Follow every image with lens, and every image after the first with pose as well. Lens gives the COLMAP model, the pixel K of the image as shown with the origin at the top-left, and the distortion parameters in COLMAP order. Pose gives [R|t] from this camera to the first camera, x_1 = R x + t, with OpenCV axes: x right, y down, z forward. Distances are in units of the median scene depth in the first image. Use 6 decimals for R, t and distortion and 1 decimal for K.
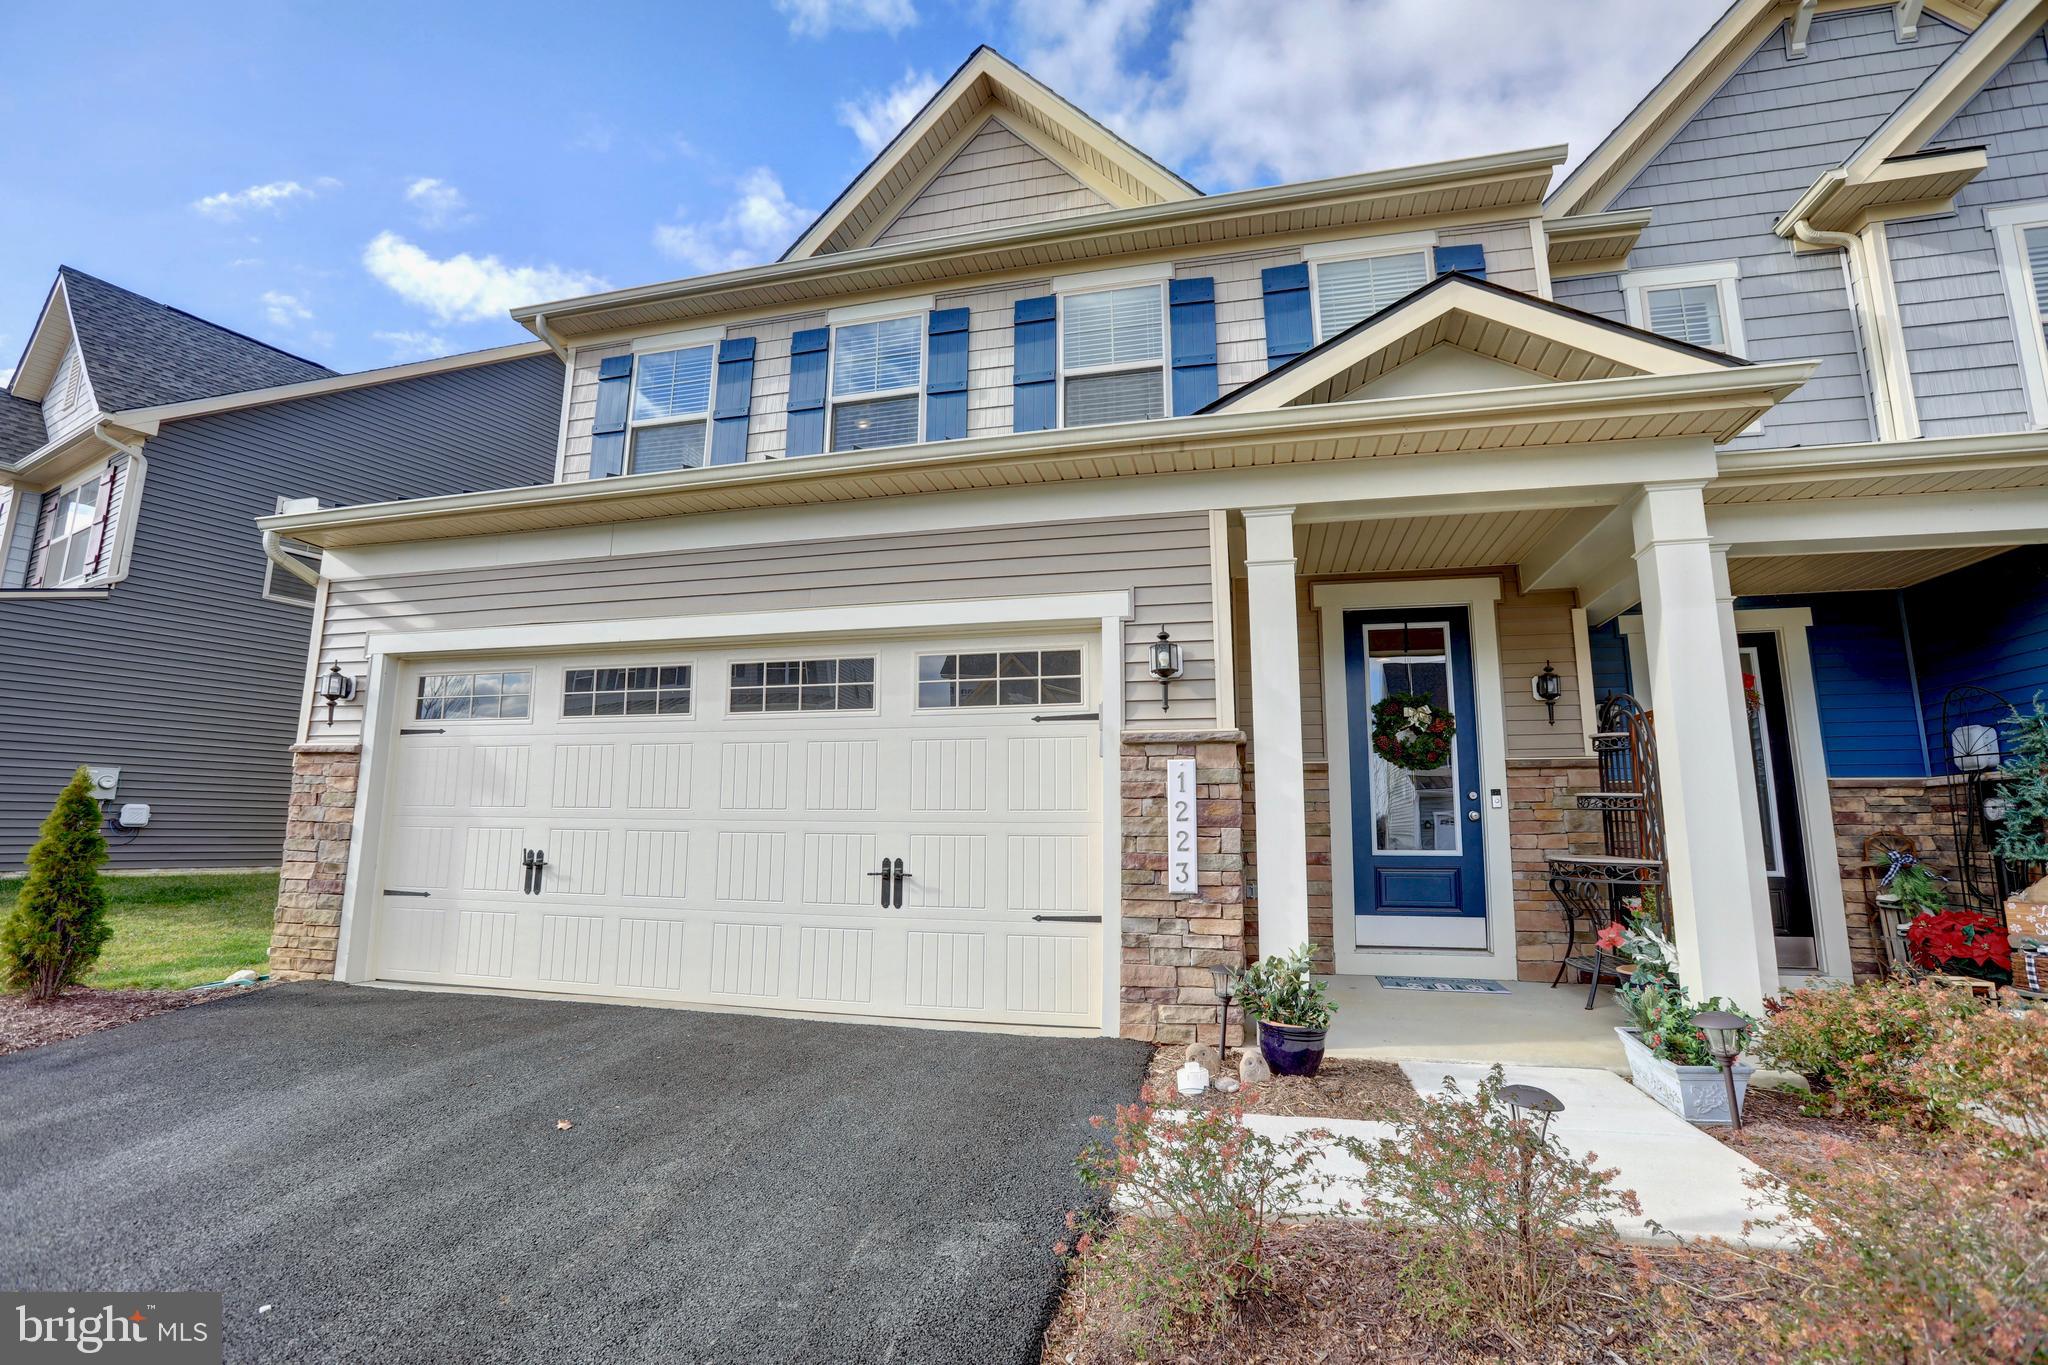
lens RADIAL K [[922.3, 0, 1035.1], [0, 922.3, 669.7], [0, 0, 1]] dist [-0.052246, 0.011028]
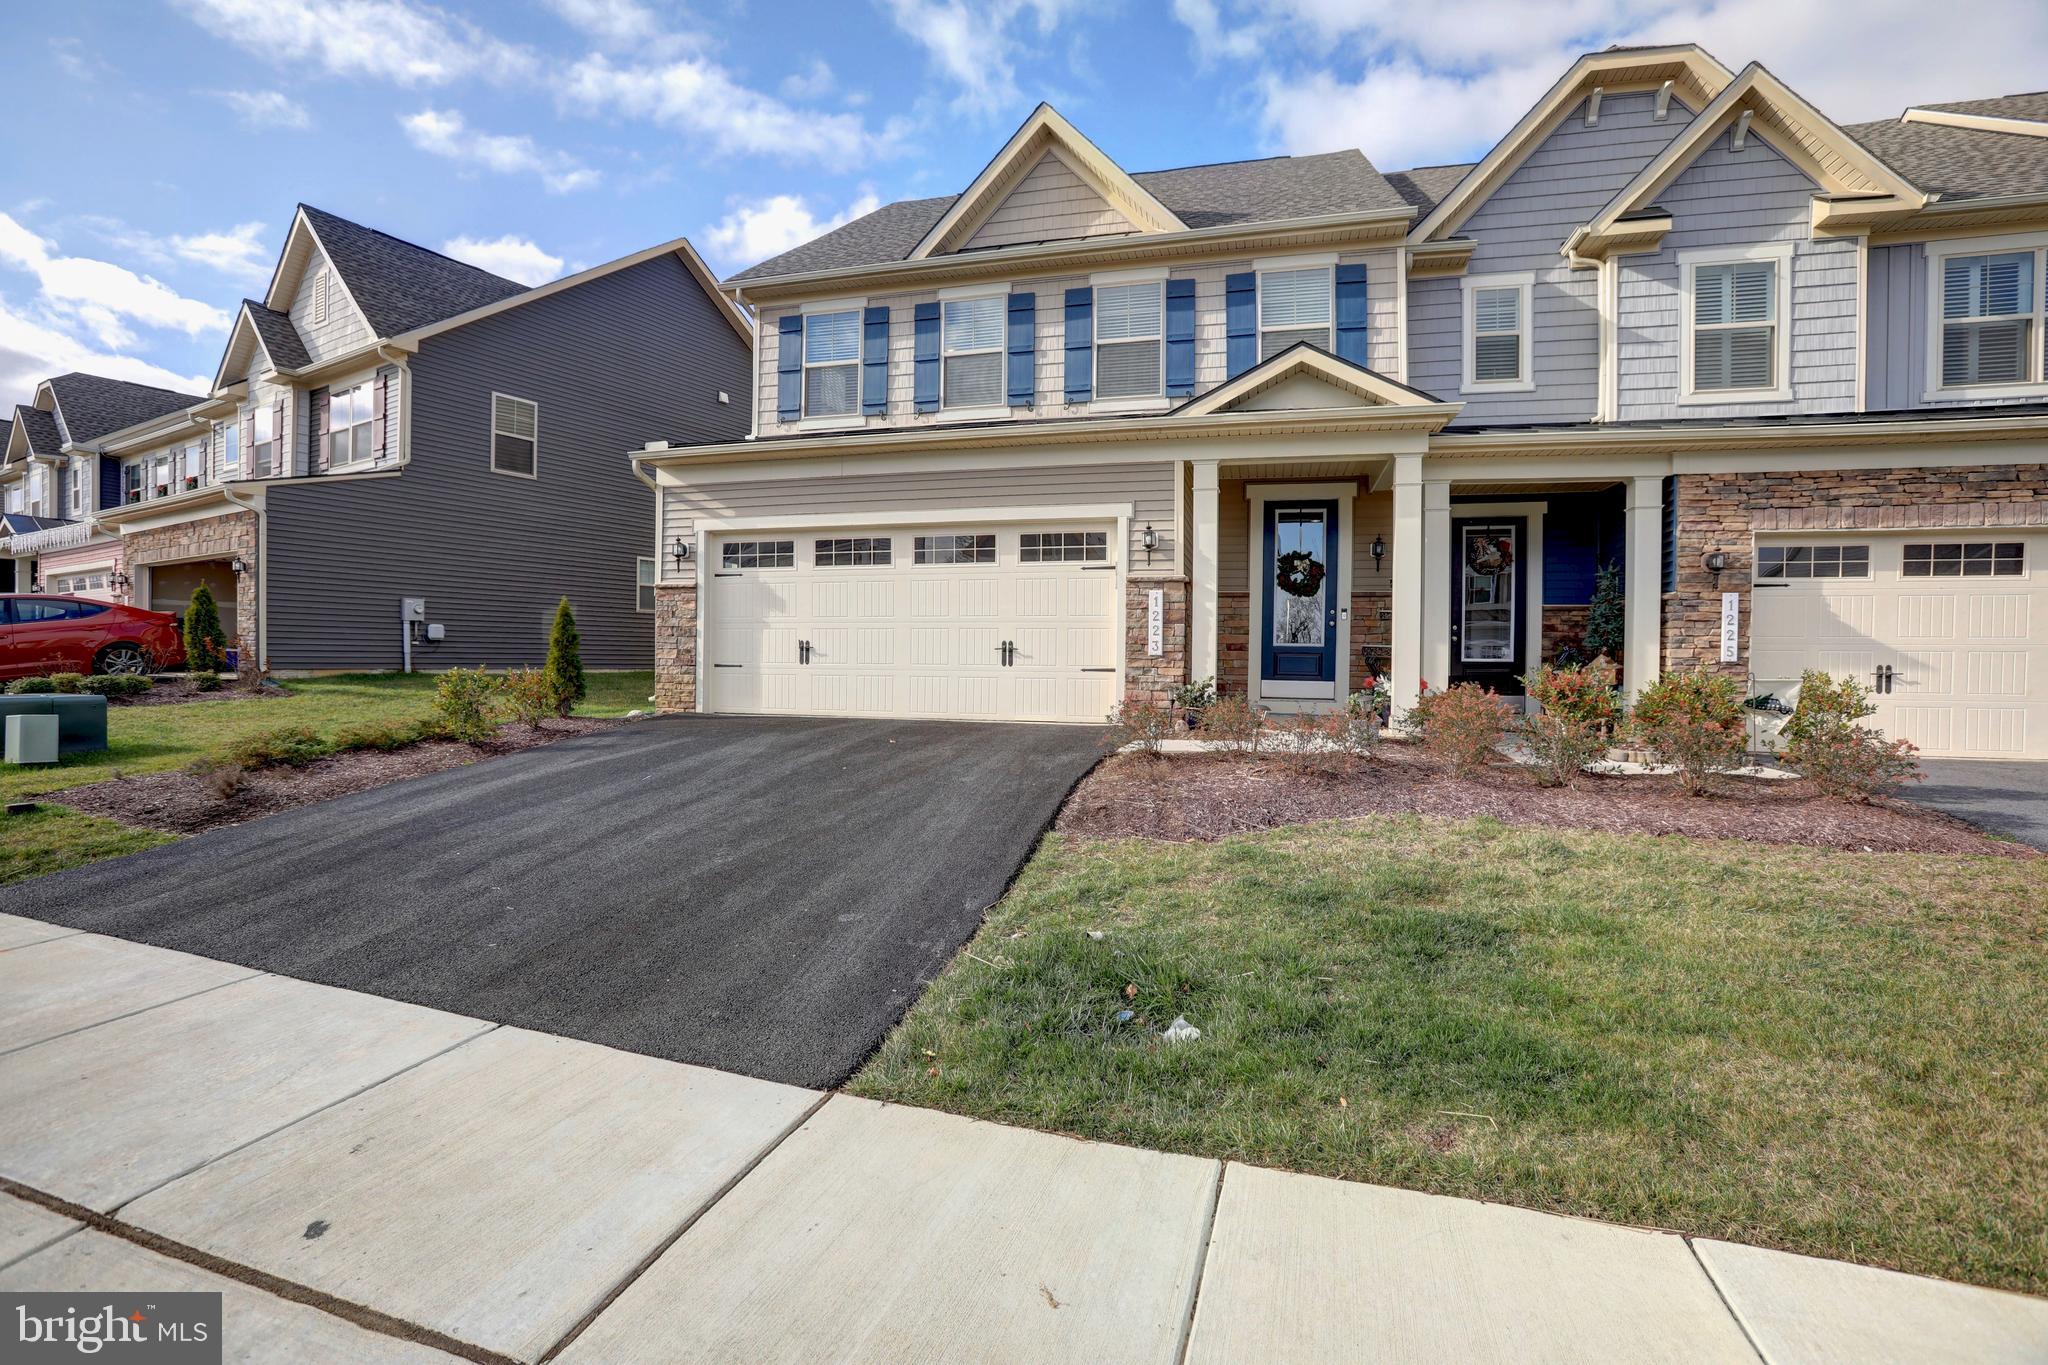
lens RADIAL K [[922.3, 0, 1034.5], [0, 922.3, 683.0], [0, 0, 1]] dist [-0.052246, 0.011028]
pose [[0.999778, 0.003414, -0.020786, -0.047584], [0.000782, 0.980087, 0.198569, -0.076562], [0.021050, -0.198542, 0.979866, -0.749290]]
